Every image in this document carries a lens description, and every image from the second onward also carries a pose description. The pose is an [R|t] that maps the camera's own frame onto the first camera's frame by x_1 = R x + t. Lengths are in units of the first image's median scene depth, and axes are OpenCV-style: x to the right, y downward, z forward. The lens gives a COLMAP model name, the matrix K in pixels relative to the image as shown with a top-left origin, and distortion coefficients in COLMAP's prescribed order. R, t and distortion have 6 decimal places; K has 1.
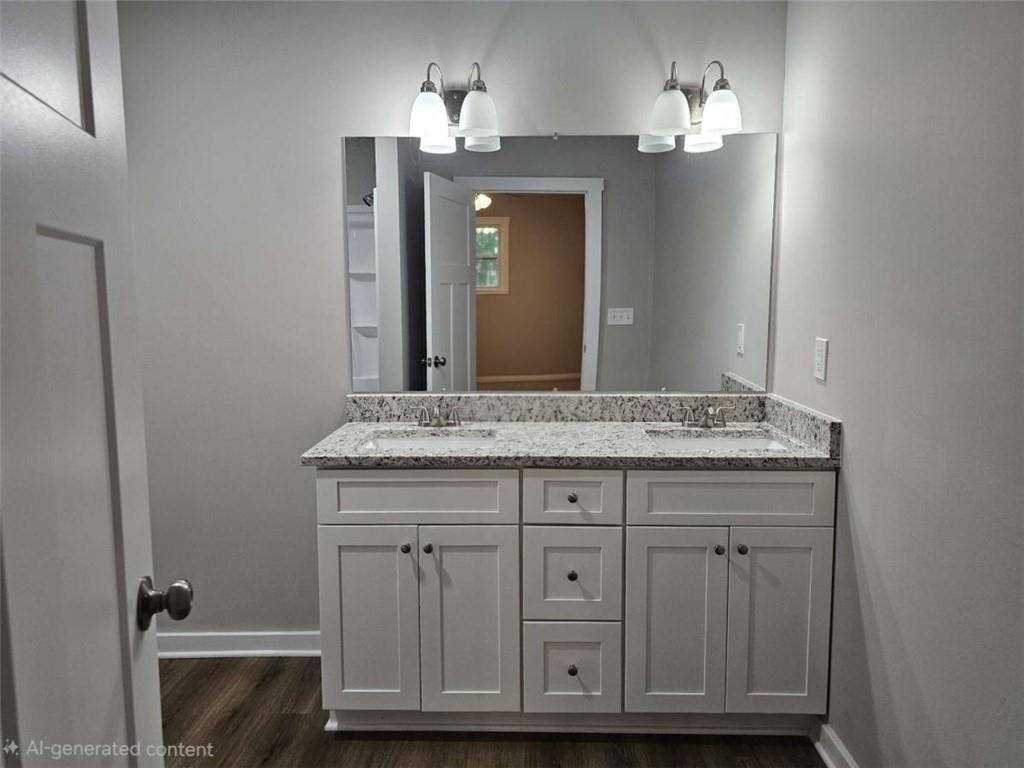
lens RADIAL K [[767.7, 0, 514.4], [0, 767.7, 353.0], [0, 0, 1]] dist [0.076005, -0.003951]
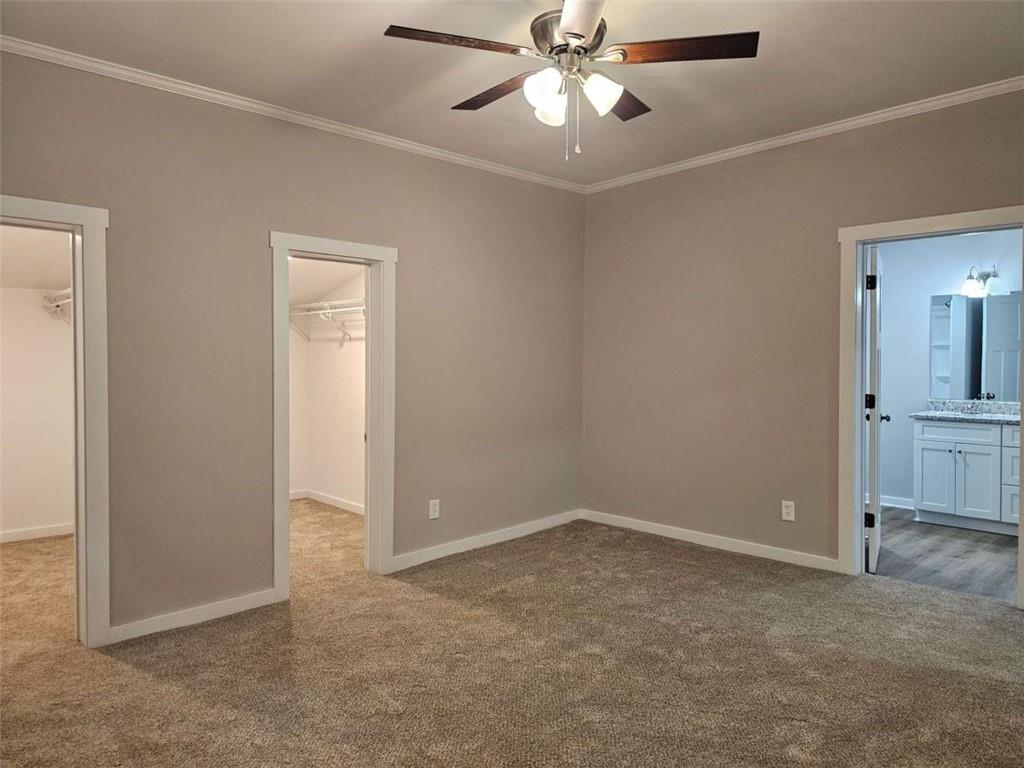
lens RADIAL K [[687.9, 0, 510.9], [0, 687.9, 373.3], [0, 0, 1]] dist [0.065632, -0.062167]
pose [[0.725487, 0.026958, -0.687708, 0.399361], [-0.059337, 0.997962, -0.023476, 0.120520], [0.685673, 0.057838, 0.725608, -1.758795]]
